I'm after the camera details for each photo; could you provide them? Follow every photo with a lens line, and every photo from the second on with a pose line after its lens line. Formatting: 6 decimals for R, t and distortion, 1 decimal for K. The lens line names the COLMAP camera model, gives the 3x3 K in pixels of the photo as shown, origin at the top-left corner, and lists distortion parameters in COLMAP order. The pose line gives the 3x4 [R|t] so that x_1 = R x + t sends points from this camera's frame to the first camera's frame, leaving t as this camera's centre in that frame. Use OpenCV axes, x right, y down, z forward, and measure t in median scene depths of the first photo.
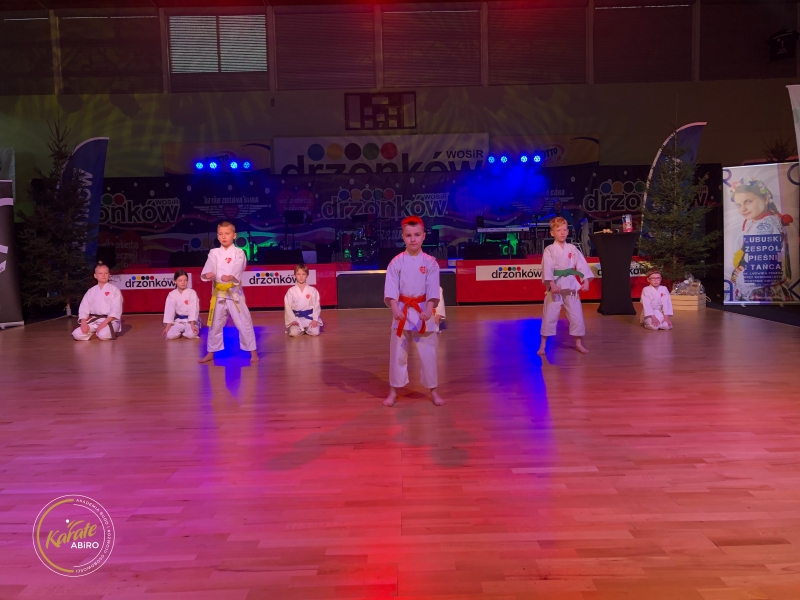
lens RADIAL K [[655.7, 0, 407.6], [0, 655.7, 289.6], [0, 0, 1]] dist [0.040219, -0.034272]
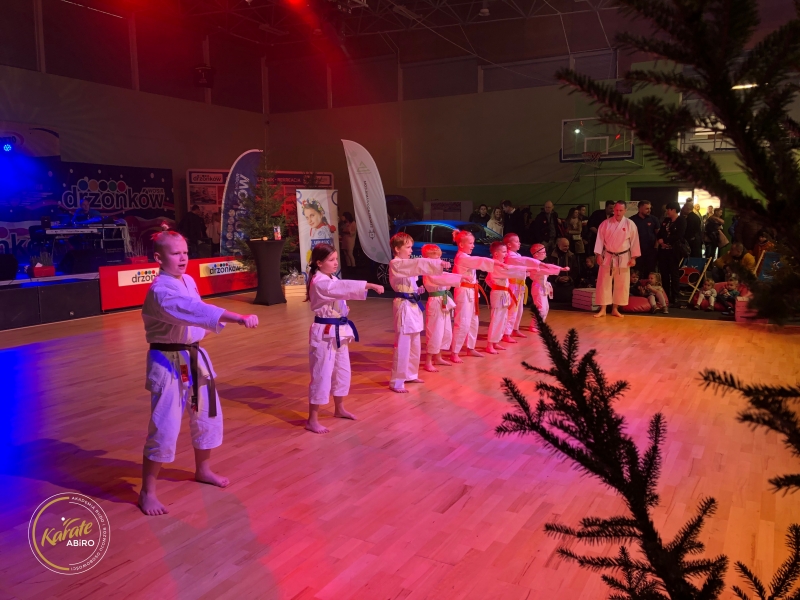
lens RADIAL K [[655.7, 0, 408.7], [0, 655.7, 294.4], [0, 0, 1]] dist [0.040219, -0.034272]
pose [[0.492089, -0.086916, 0.866195, -0.546669], [0.059356, 0.996038, 0.066225, -0.041821], [-0.868519, 0.018826, 0.495298, 0.122329]]
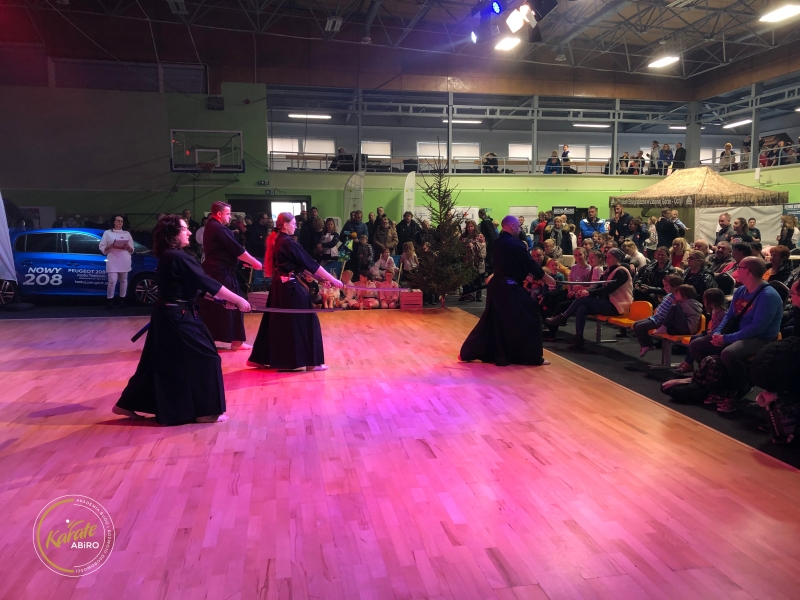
lens RADIAL K [[655.7, 0, 411.7], [0, 655.7, 295.3], [0, 0, 1]] dist [0.040219, -0.034272]
pose [[-0.198287, -0.083194, 0.976607, -0.646552], [0.076393, 0.992048, 0.100021, -0.051671], [-0.977162, 0.094439, -0.190355, 0.351486]]
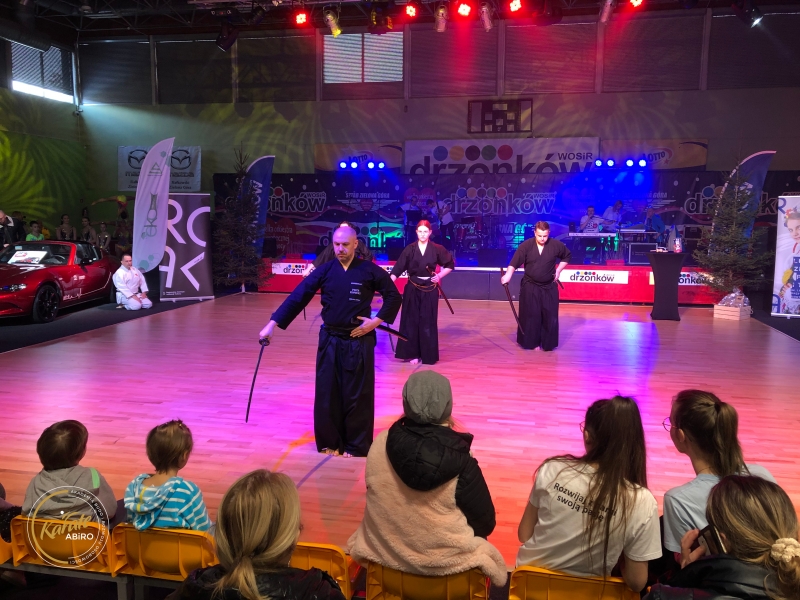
lens RADIAL K [[655.7, 0, 410.0], [0, 655.7, 289.9], [0, 0, 1]] dist [0.040219, -0.034272]
pose [[0.978343, 0.055130, -0.199512, 0.082990], [-0.045611, 0.997605, 0.051998, -0.048867], [0.201901, -0.041772, 0.978515, -0.232347]]
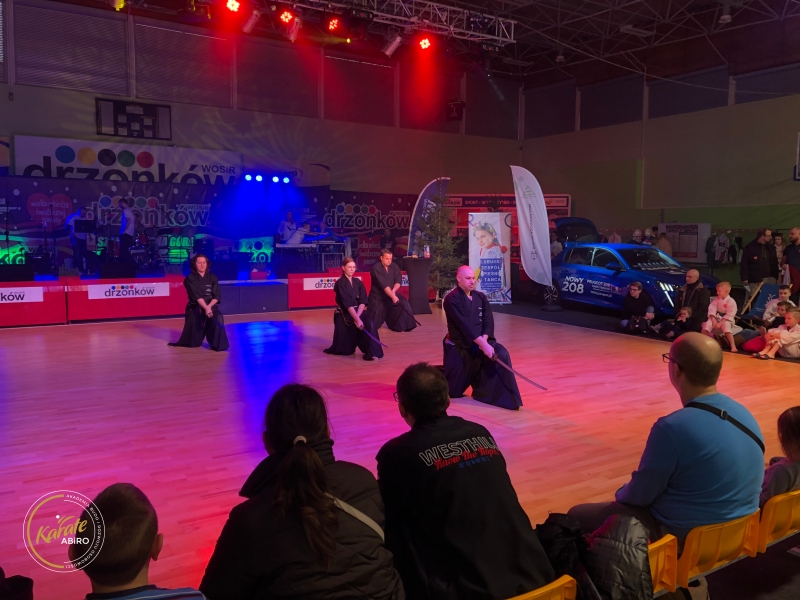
lens RADIAL K [[655.7, 0, 403.3], [0, 655.7, 294.5], [0, 0, 1]] dist [0.040219, -0.034272]
pose [[0.852295, -0.017296, 0.522776, -0.386367], [0.008154, 0.999771, 0.019784, -0.028547], [-0.522998, -0.012599, 0.852241, -0.167297]]
